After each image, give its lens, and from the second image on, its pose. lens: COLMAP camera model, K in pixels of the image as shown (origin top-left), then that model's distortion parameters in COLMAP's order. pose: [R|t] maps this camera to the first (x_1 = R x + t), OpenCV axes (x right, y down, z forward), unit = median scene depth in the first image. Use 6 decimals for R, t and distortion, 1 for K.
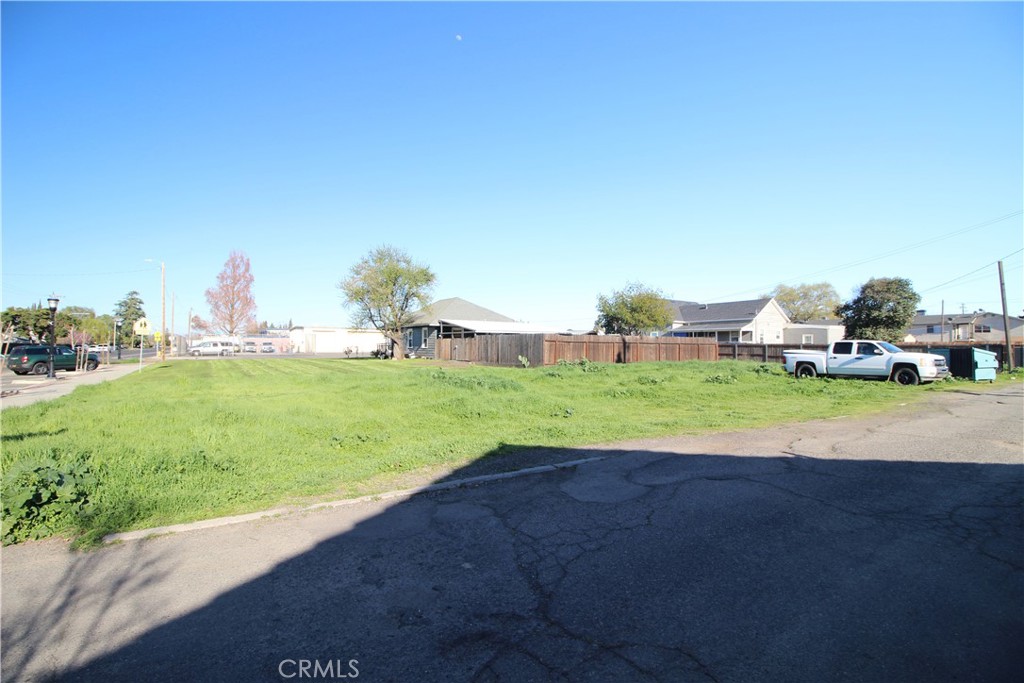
lens RADIAL K [[472.5, 0, 518.0], [0, 472.5, 340.5], [0, 0, 1]] dist [-0.004311, -0.010539]
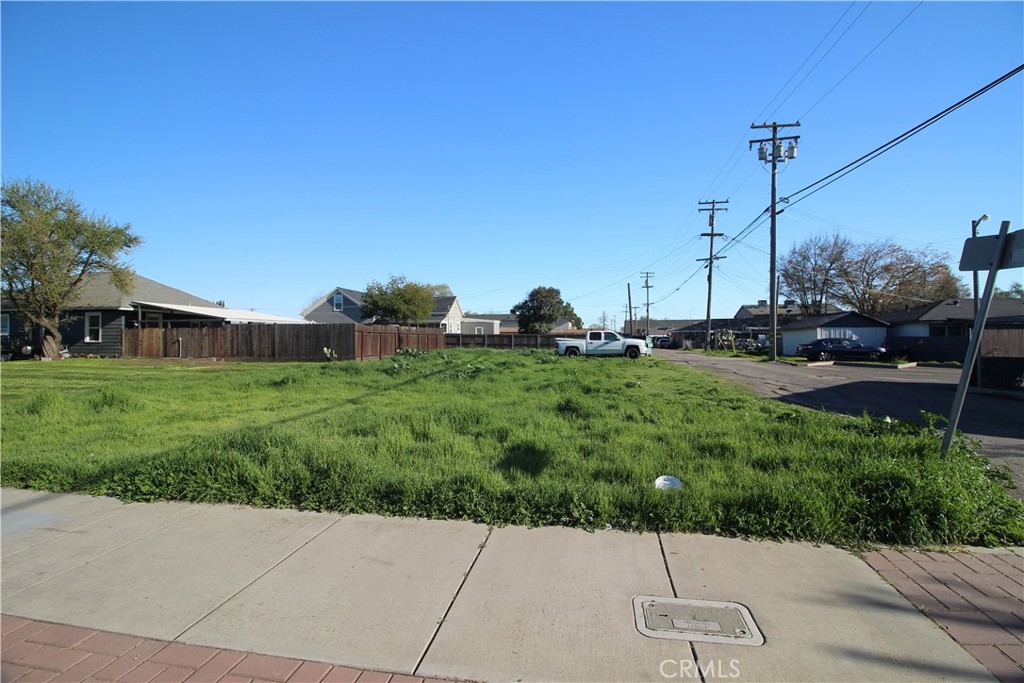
lens RADIAL K [[472.5, 0, 515.7], [0, 472.5, 336.5], [0, 0, 1]] dist [-0.004311, -0.010539]
pose [[0.681872, -0.006177, 0.731446, -0.294887], [0.000772, 0.999970, 0.007725, 0.003107], [-0.731471, -0.004702, 0.681856, 0.097230]]
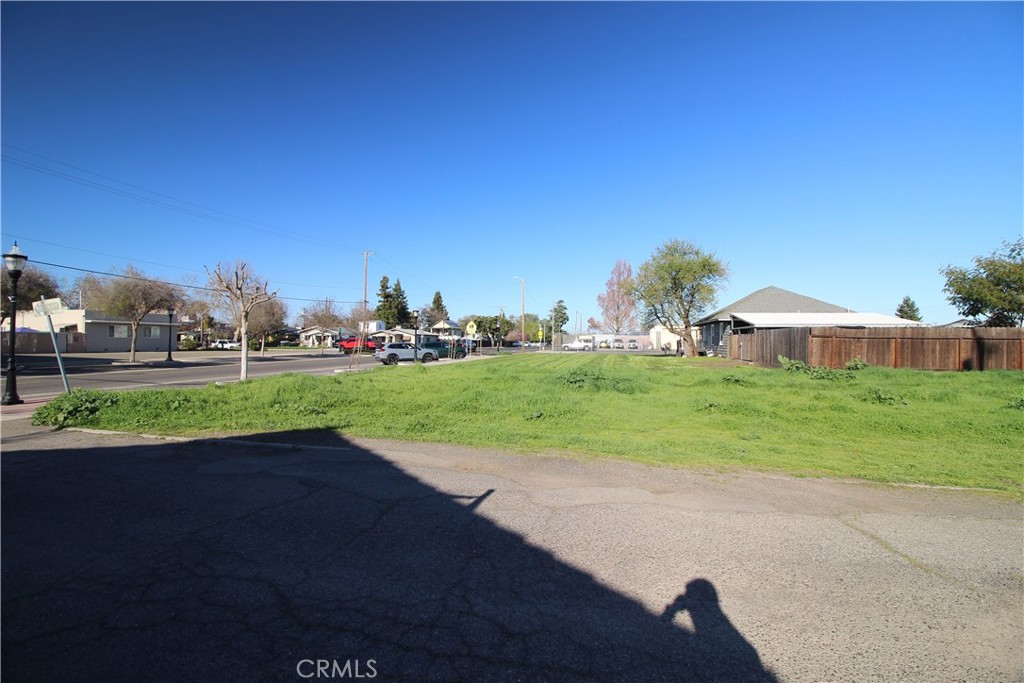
lens RADIAL K [[472.5, 0, 511.5], [0, 472.5, 335.6], [0, 0, 1]] dist [-0.004311, -0.010539]
pose [[0.683099, -0.006335, -0.730298, 0.203504], [0.002238, 0.999976, -0.006581, 0.002414], [0.730322, 0.002861, 0.683097, 0.091408]]
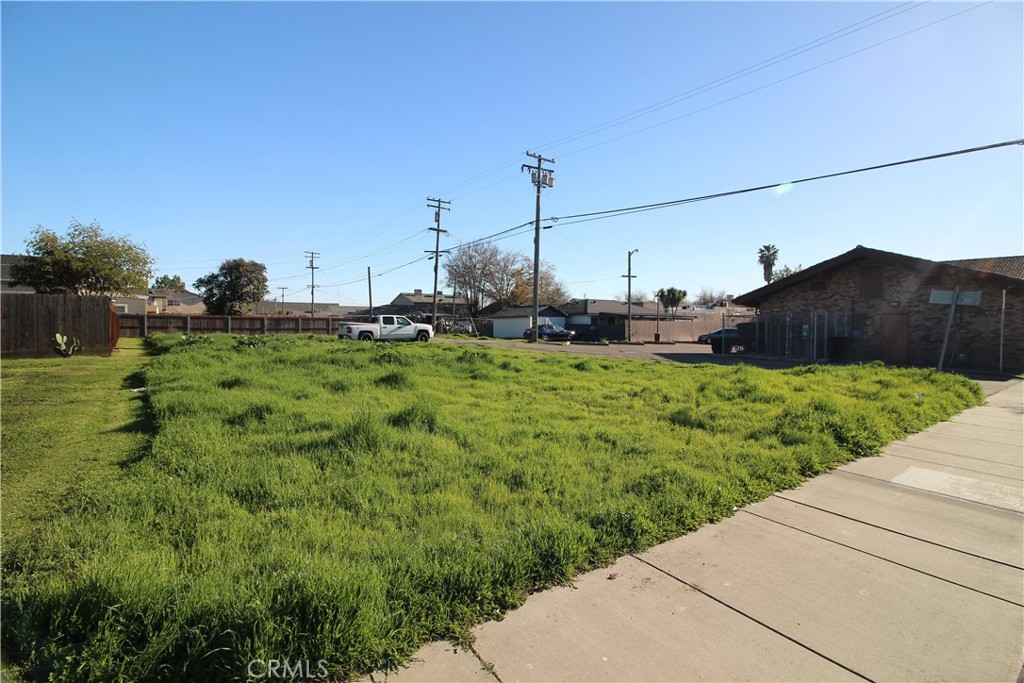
lens RADIAL K [[472.5, 0, 518.0], [0, 472.5, 335.9], [0, 0, 1]] dist [-0.004311, -0.010539]
pose [[-0.058325, -0.033632, 0.997731, -0.415067], [-0.019978, 0.999272, 0.032517, 0.004359], [-0.998098, -0.018036, -0.058954, 0.368800]]
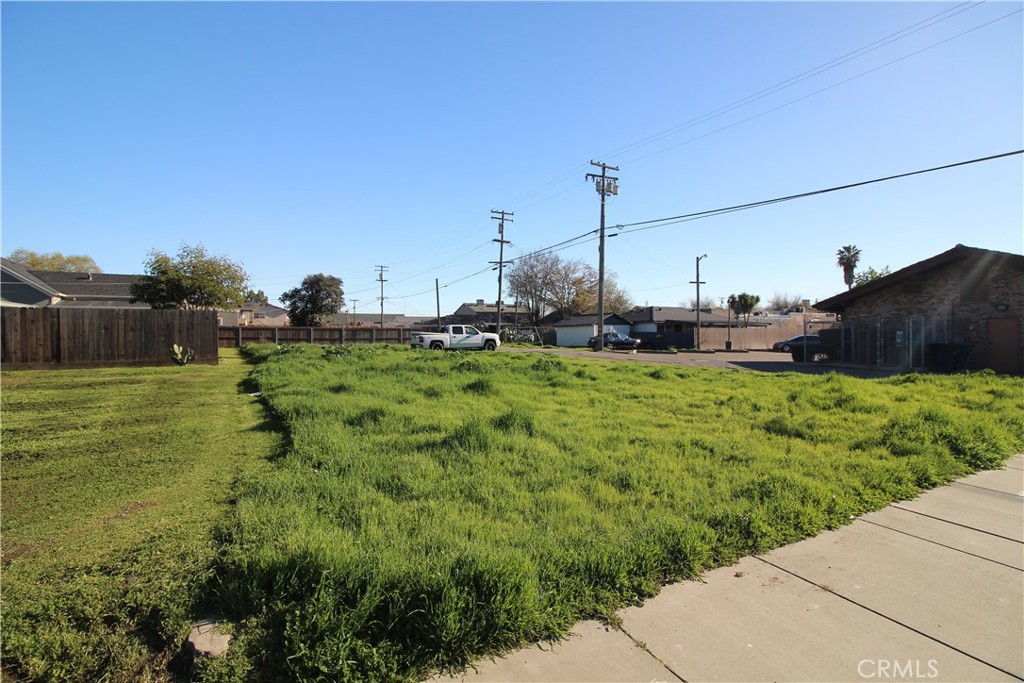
lens RADIAL K [[472.5, 0, 516.7], [0, 472.5, 336.9], [0, 0, 1]] dist [-0.004311, -0.010539]
pose [[0.068316, -0.017303, 0.997514, -0.422105], [-0.010762, 0.999779, 0.018080, 0.004379], [-0.997606, -0.011970, 0.068115, 0.380697]]
